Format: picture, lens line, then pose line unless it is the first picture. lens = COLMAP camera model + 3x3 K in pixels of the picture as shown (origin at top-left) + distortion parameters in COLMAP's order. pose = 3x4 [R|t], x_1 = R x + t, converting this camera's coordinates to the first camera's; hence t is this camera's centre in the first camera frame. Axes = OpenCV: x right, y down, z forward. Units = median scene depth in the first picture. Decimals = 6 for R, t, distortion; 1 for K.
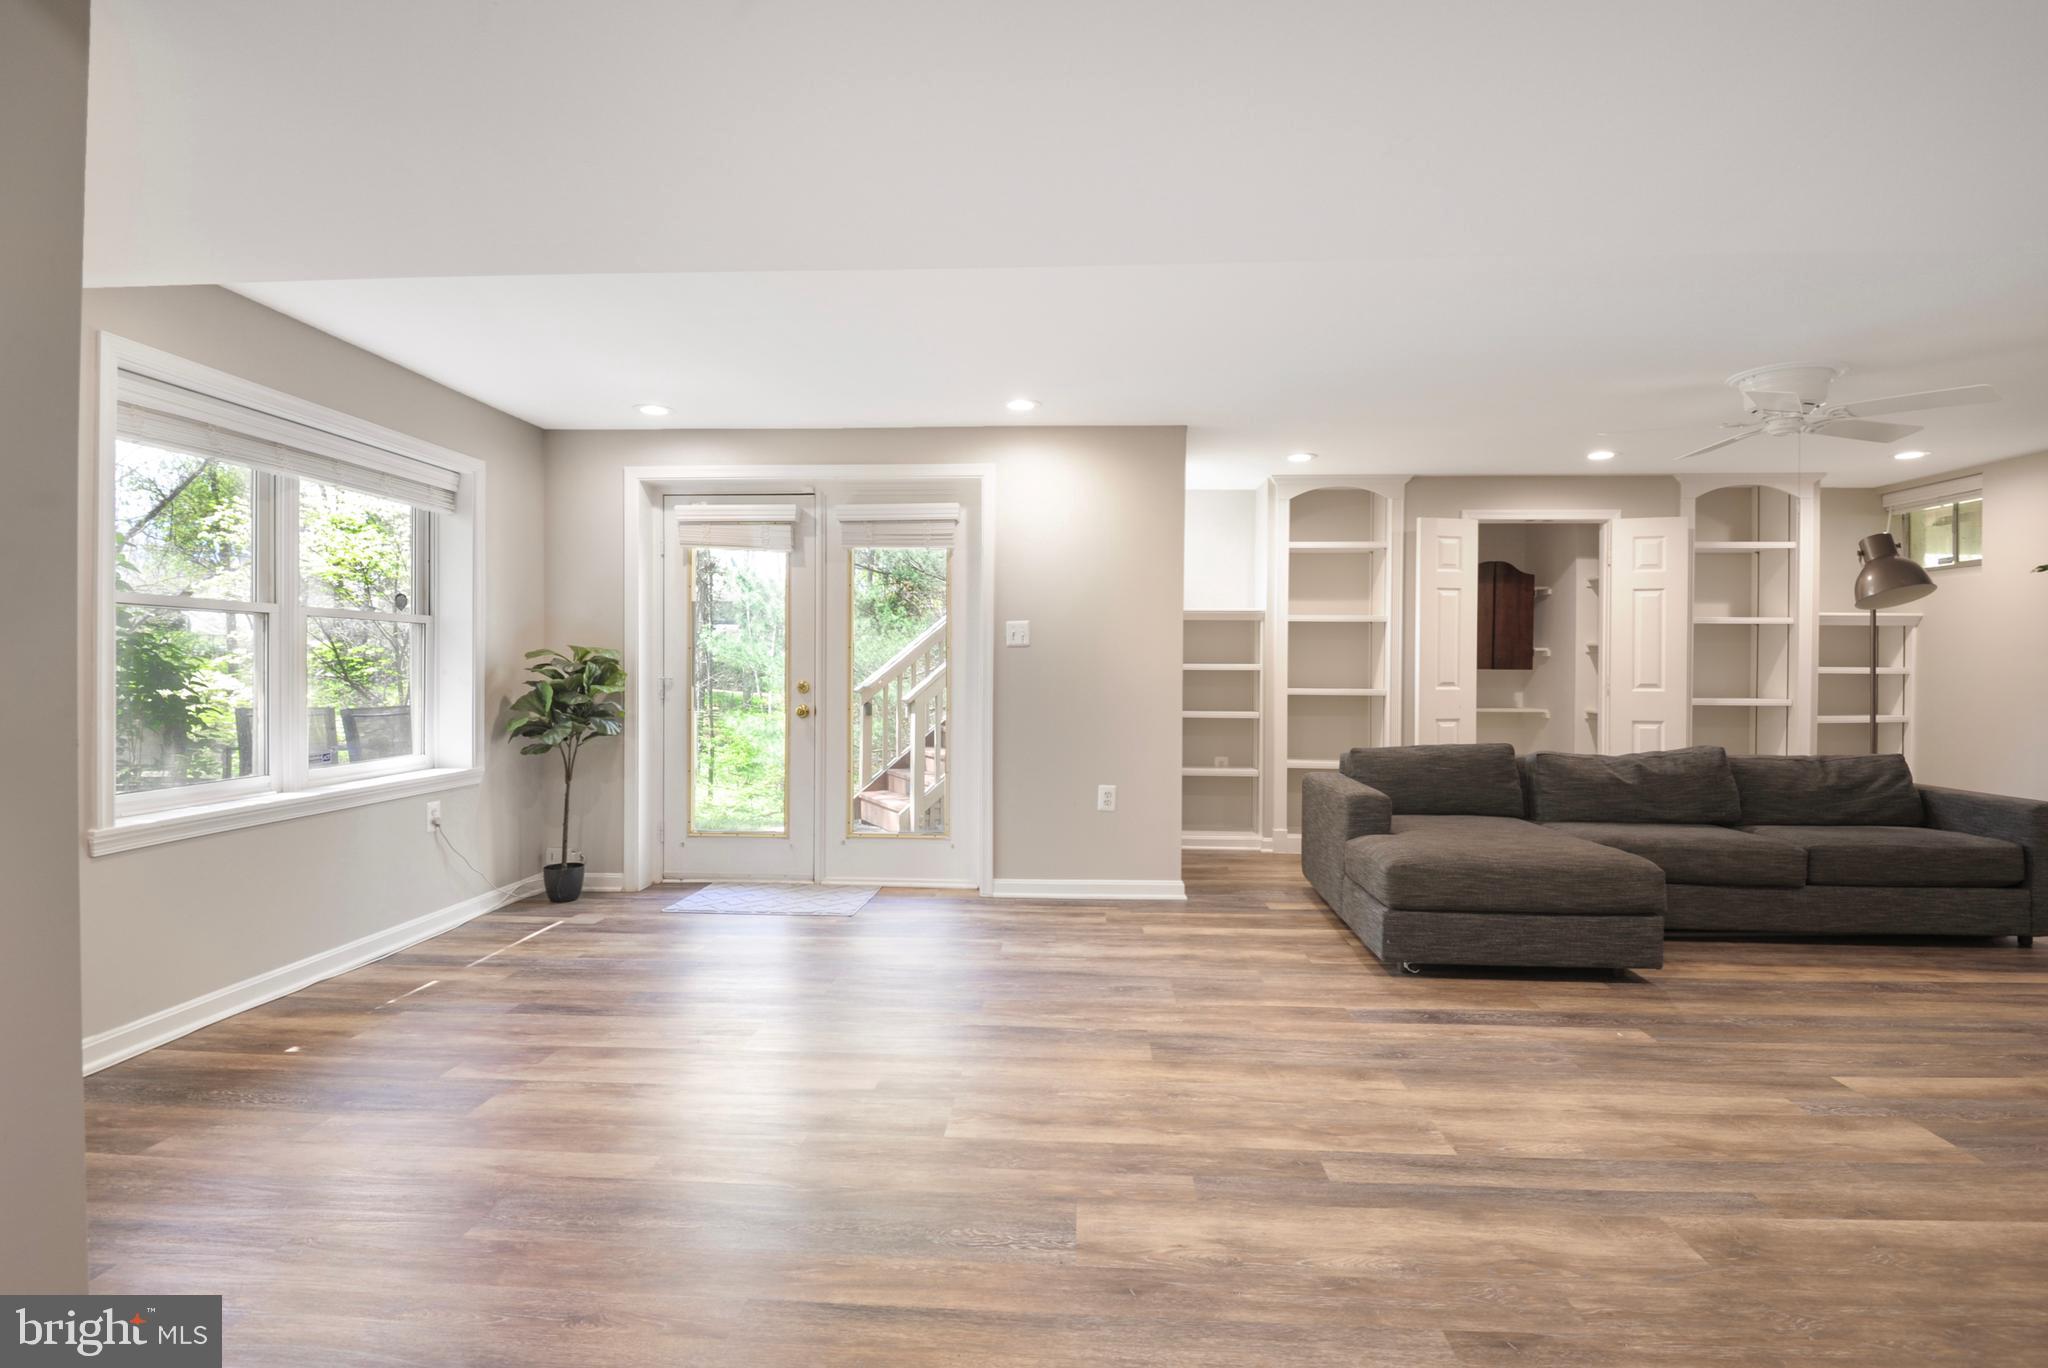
lens RADIAL K [[969.2, 0, 1024.0], [0, 969.2, 684.0], [0, 0, 1]] dist [-0.003604, -0.012911]
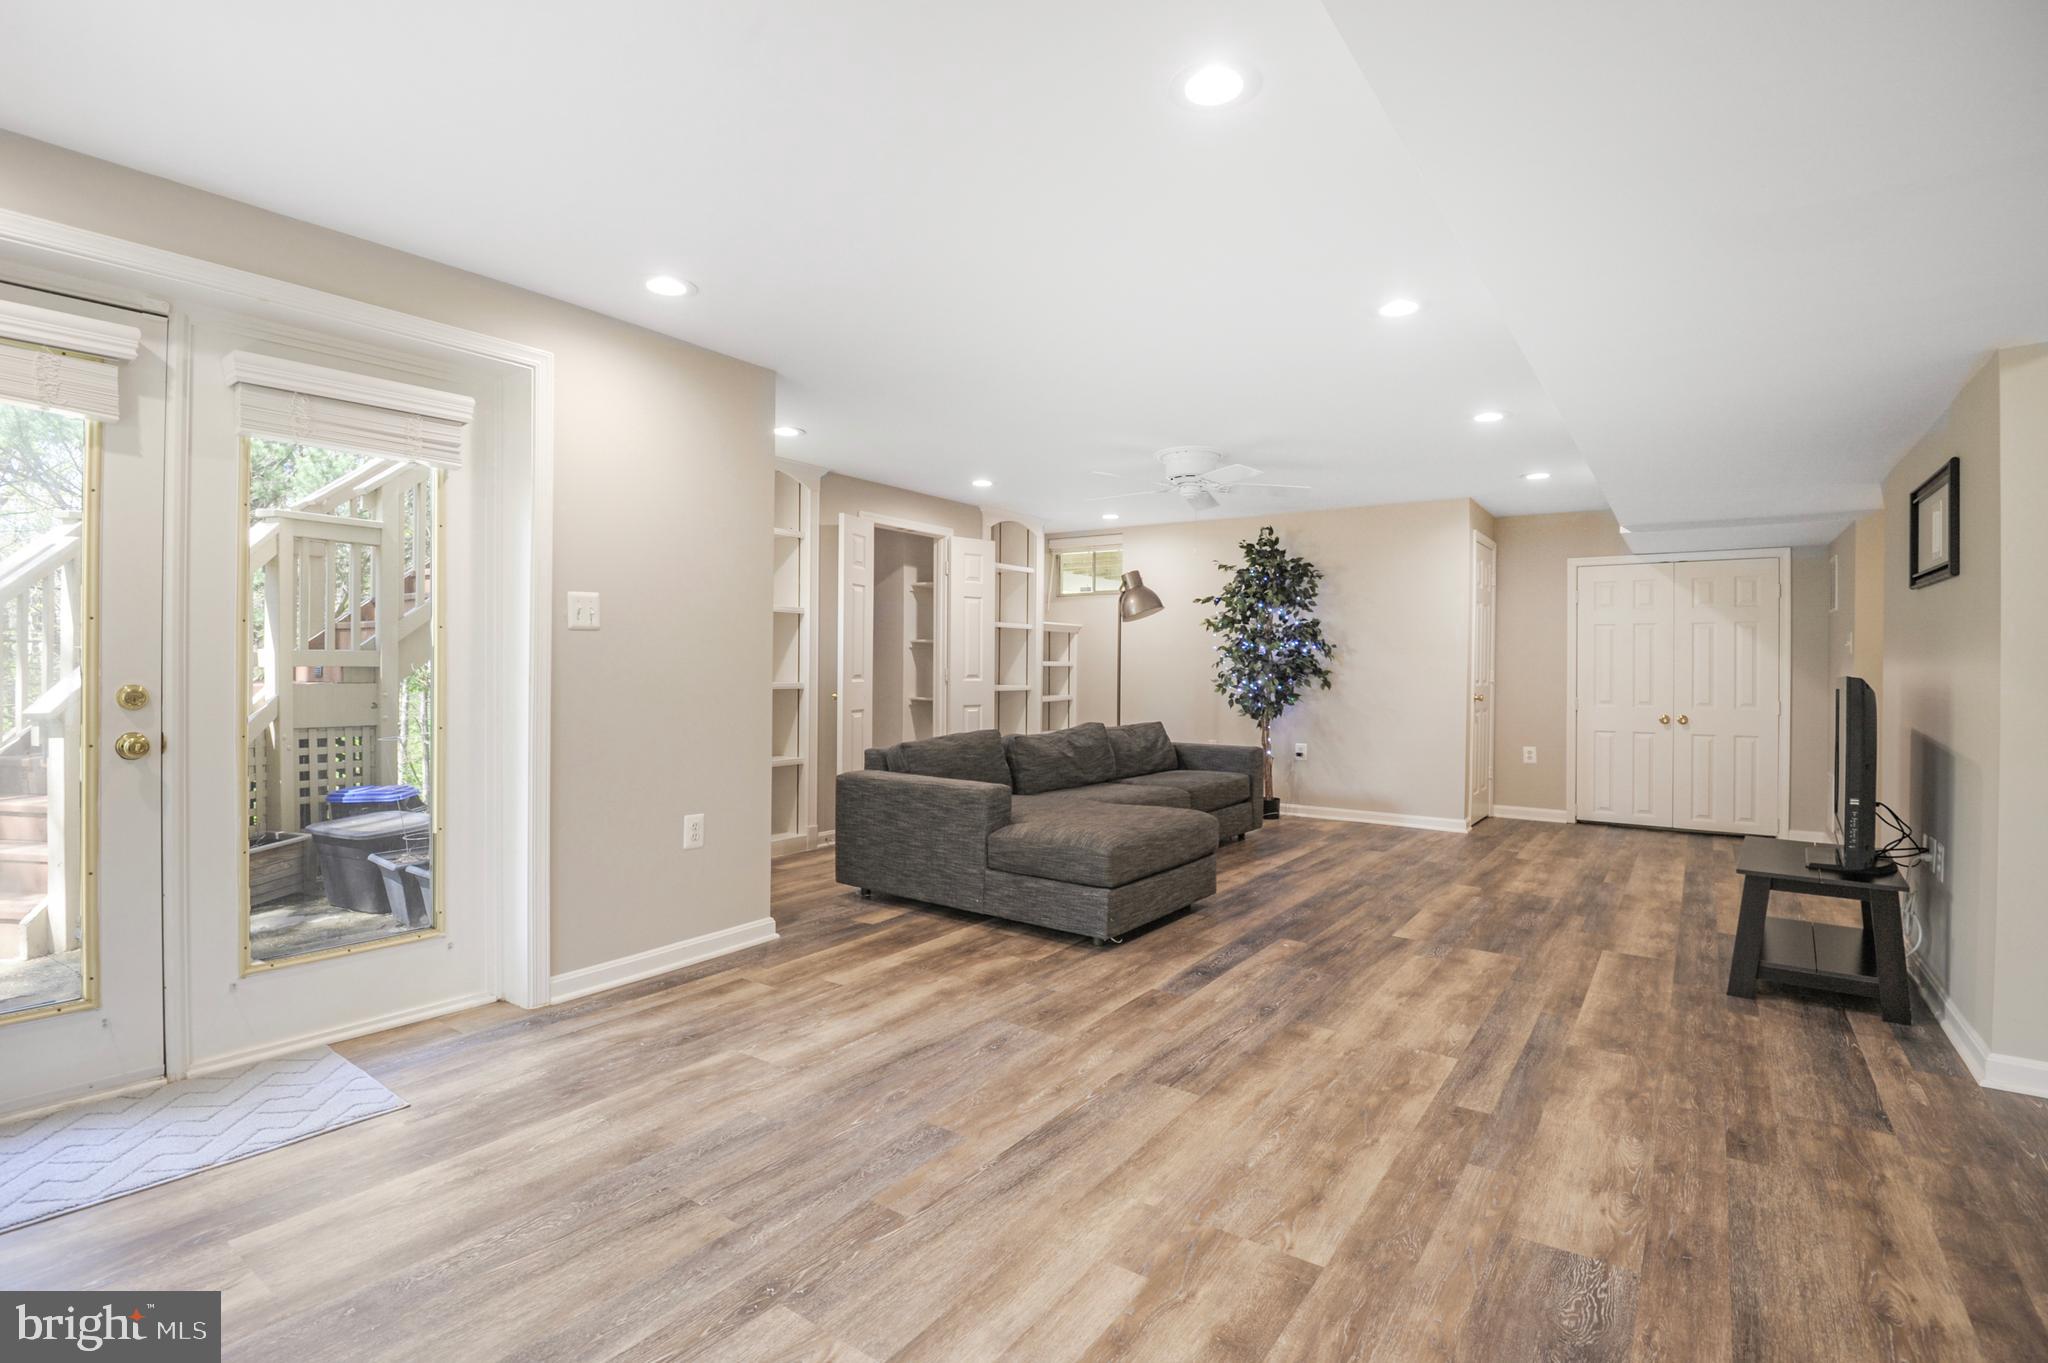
lens RADIAL K [[945.3, 0, 1024.0], [0, 945.3, 681.5], [0, 0, 1]] dist [0.020615, -0.040225]
pose [[0.533339, -0.014565, 0.845776, -0.618029], [0.005437, 0.999890, 0.013790, -0.014591], [-0.845884, -0.002756, 0.533360, 0.578286]]
